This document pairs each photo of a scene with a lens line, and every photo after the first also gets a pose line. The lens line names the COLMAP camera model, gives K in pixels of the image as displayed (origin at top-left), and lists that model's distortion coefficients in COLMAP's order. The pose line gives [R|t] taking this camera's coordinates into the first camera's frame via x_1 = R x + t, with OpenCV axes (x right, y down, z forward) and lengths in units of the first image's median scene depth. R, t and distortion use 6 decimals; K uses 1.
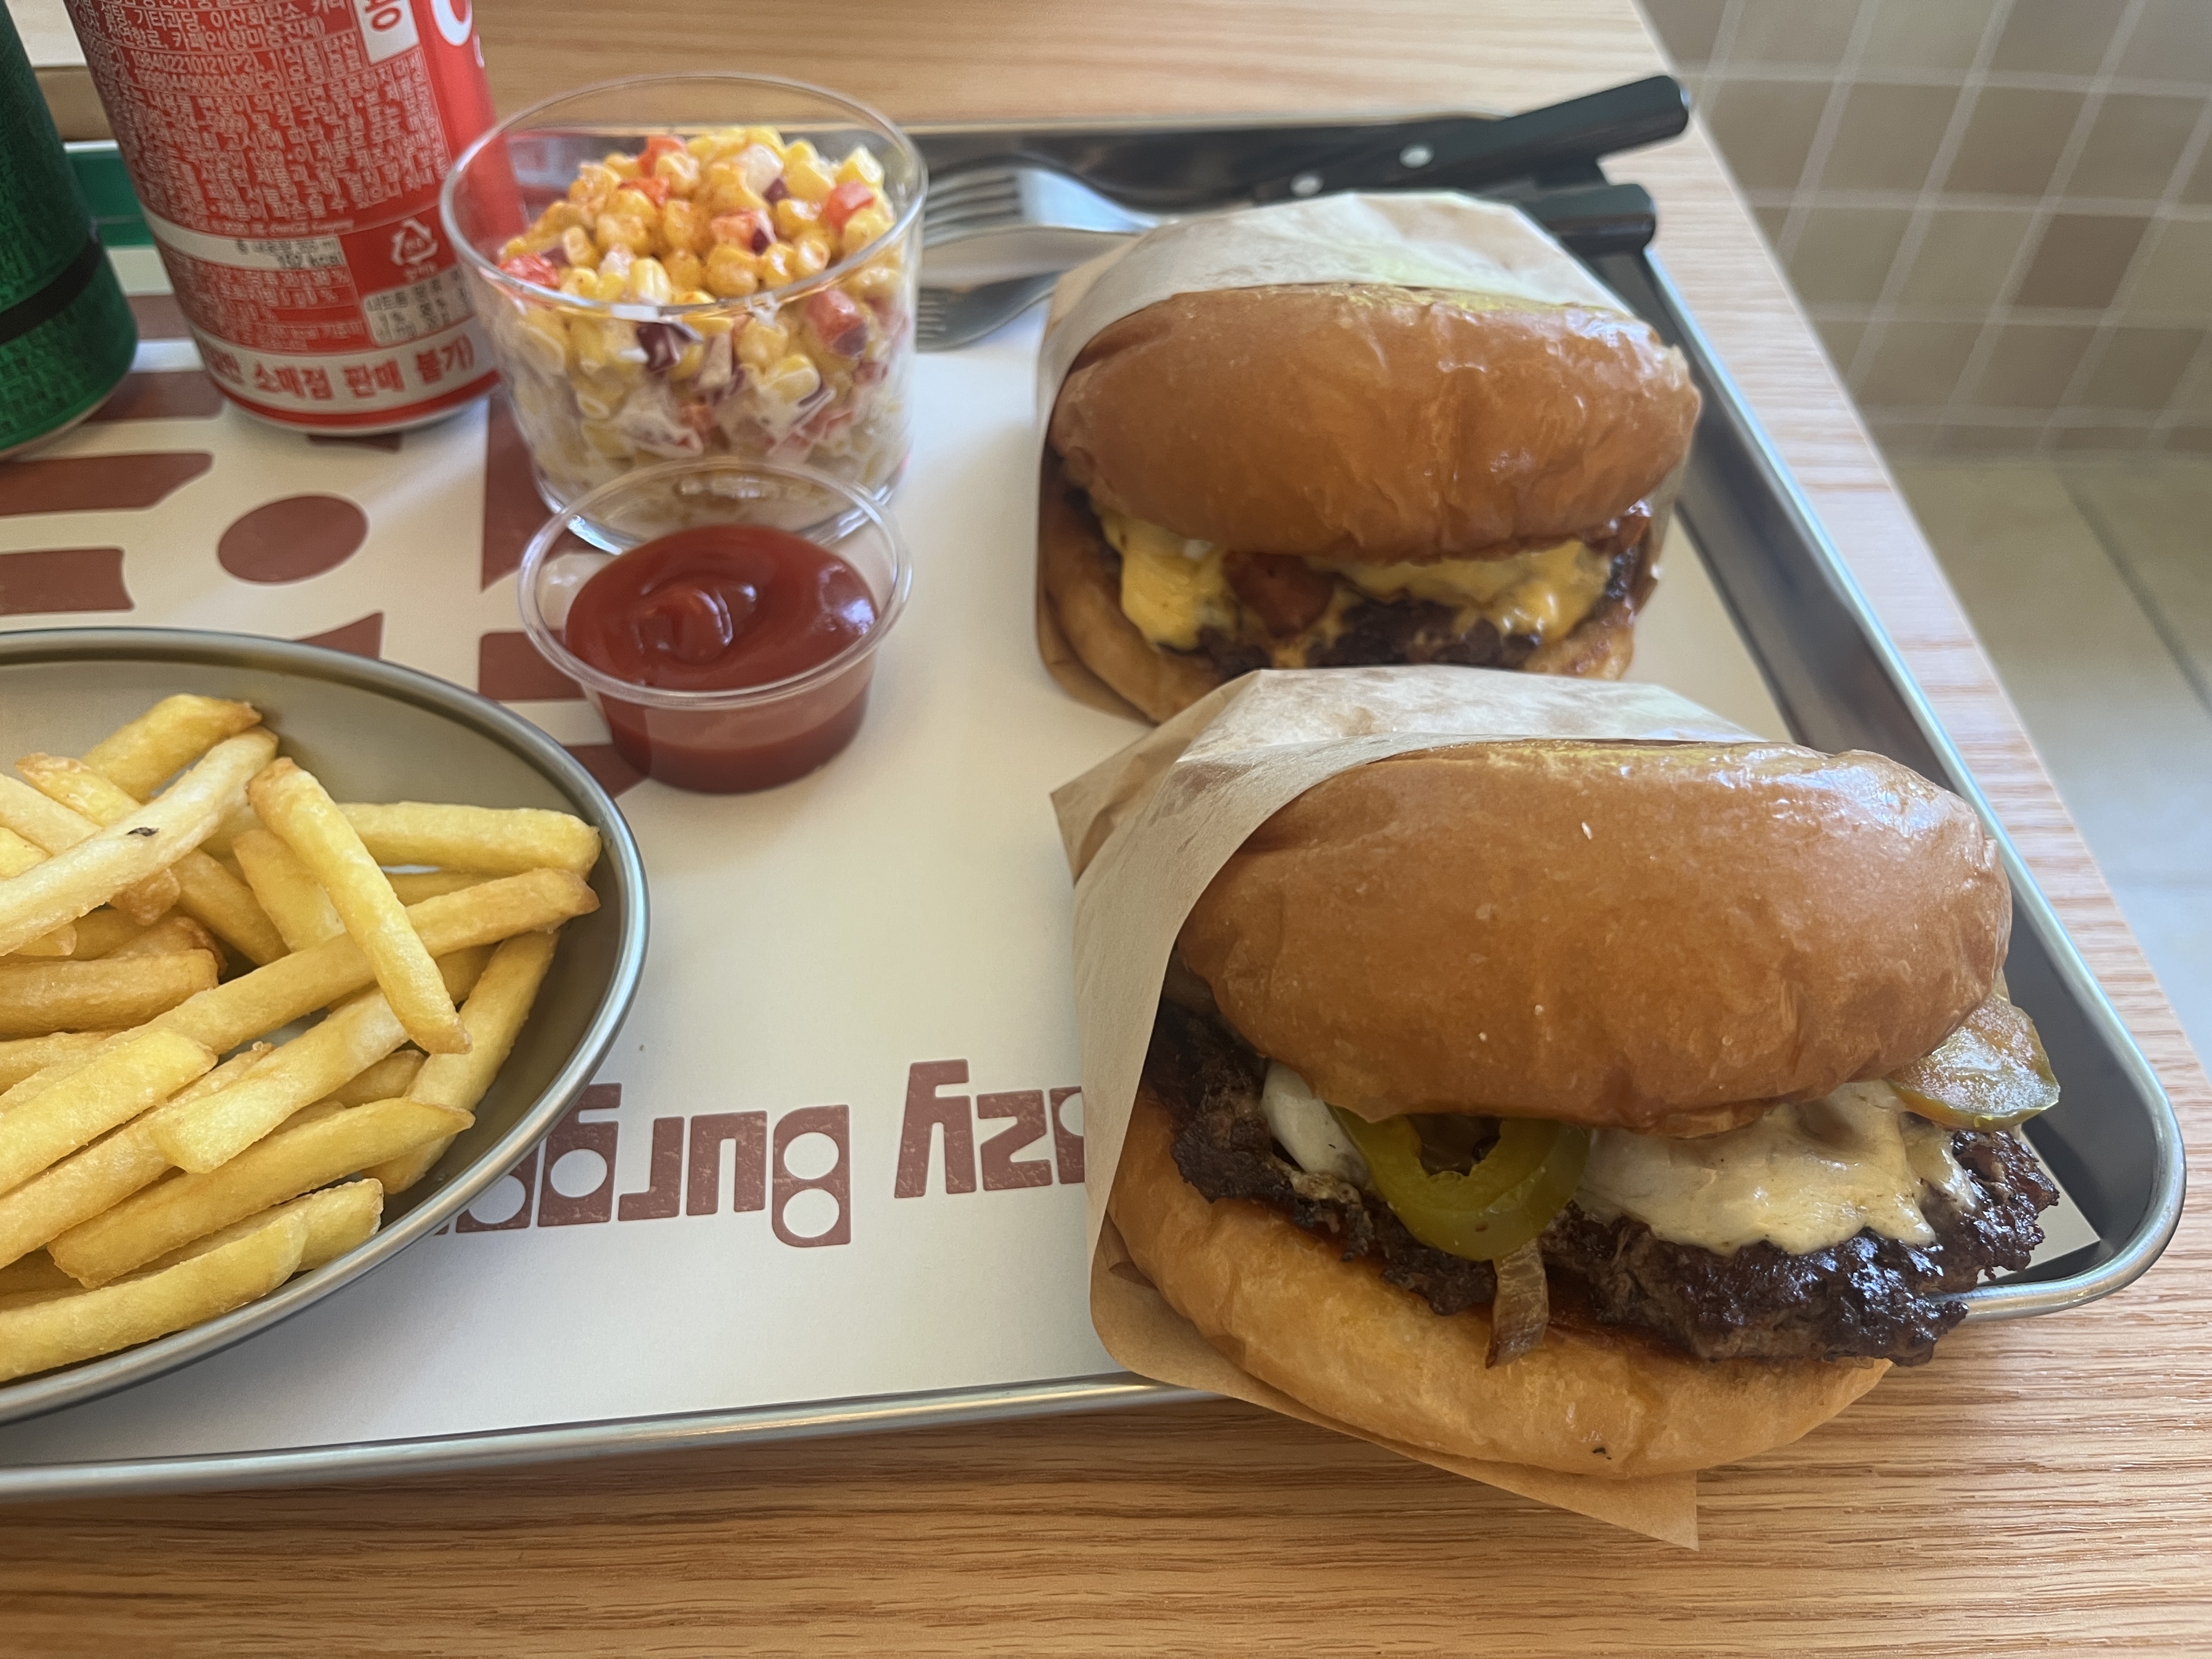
lens RADIAL K [[1673.7, 0, 1106.0], [0, 1673.7, 829.5], [0, 0, 1]] dist [0.039538, -0.091809]
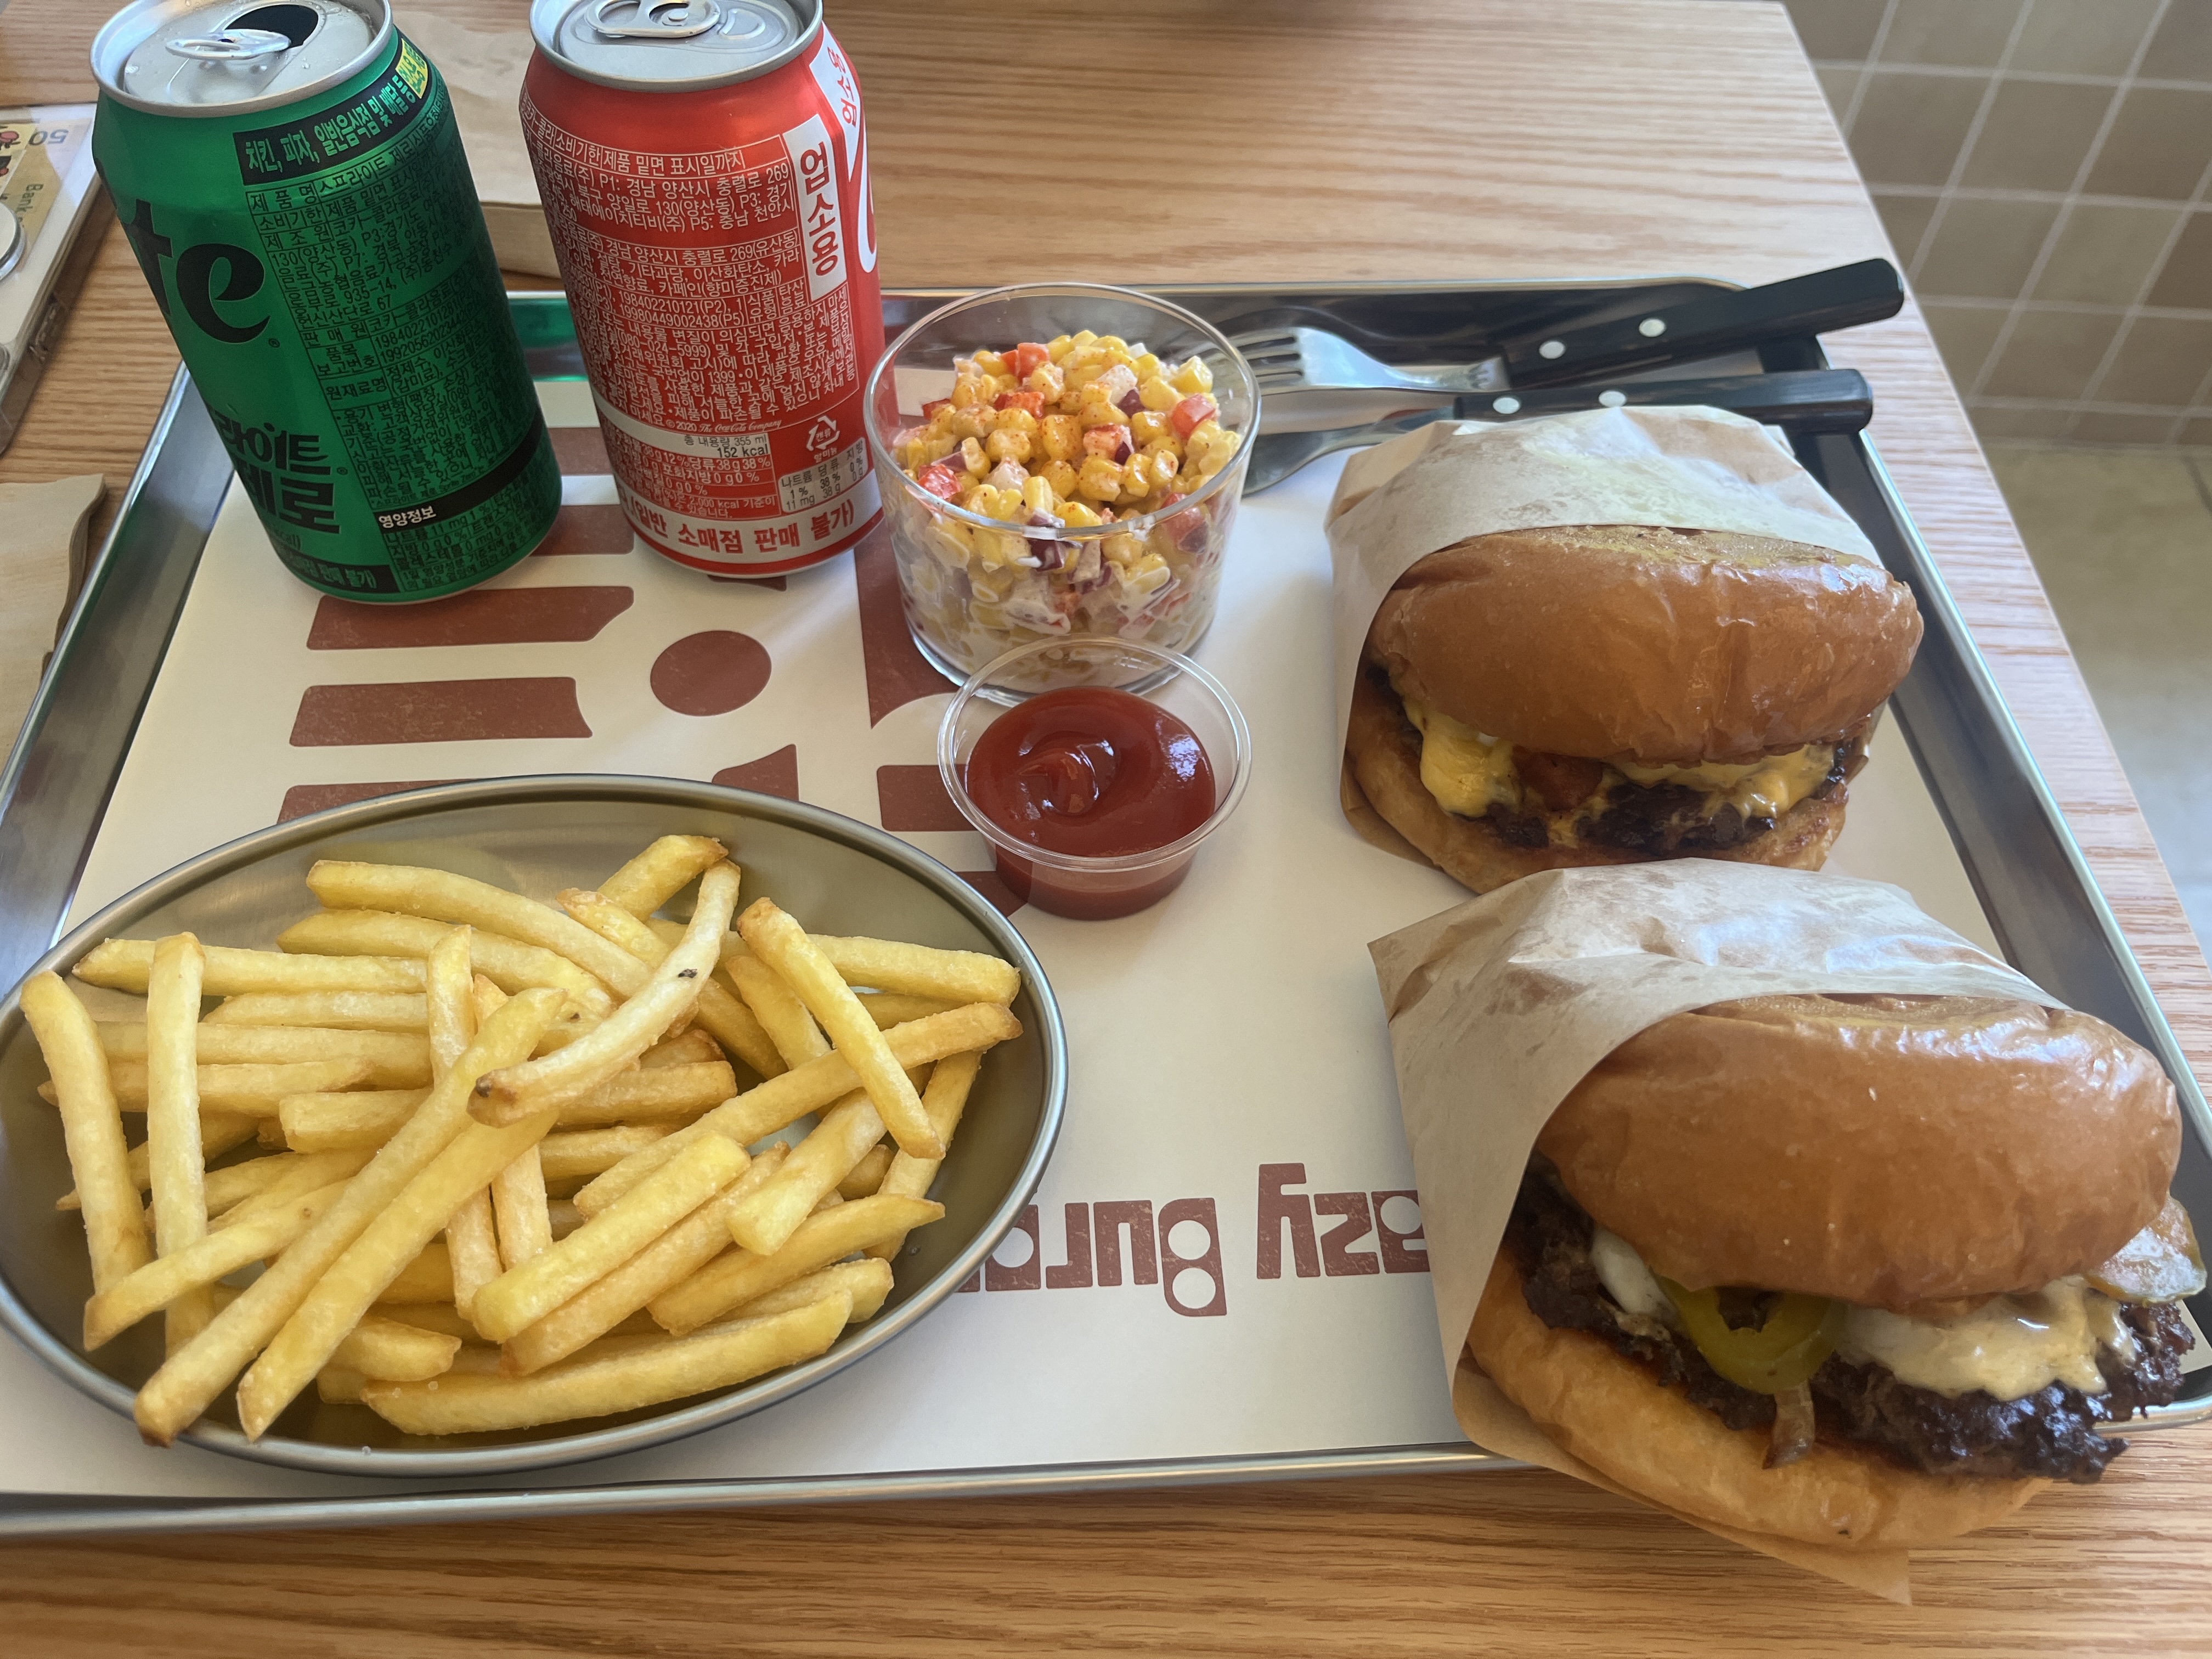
lens RADIAL K [[1660.4, 0, 1106.0], [0, 1660.4, 829.5], [0, 0, 1]] dist [0.048556, -0.089287]
pose [[0.998500, 0.037325, -0.040046, -0.198300], [-0.034890, 0.997596, 0.059871, -0.189077], [0.042184, -0.058384, 0.997403, -0.245800]]
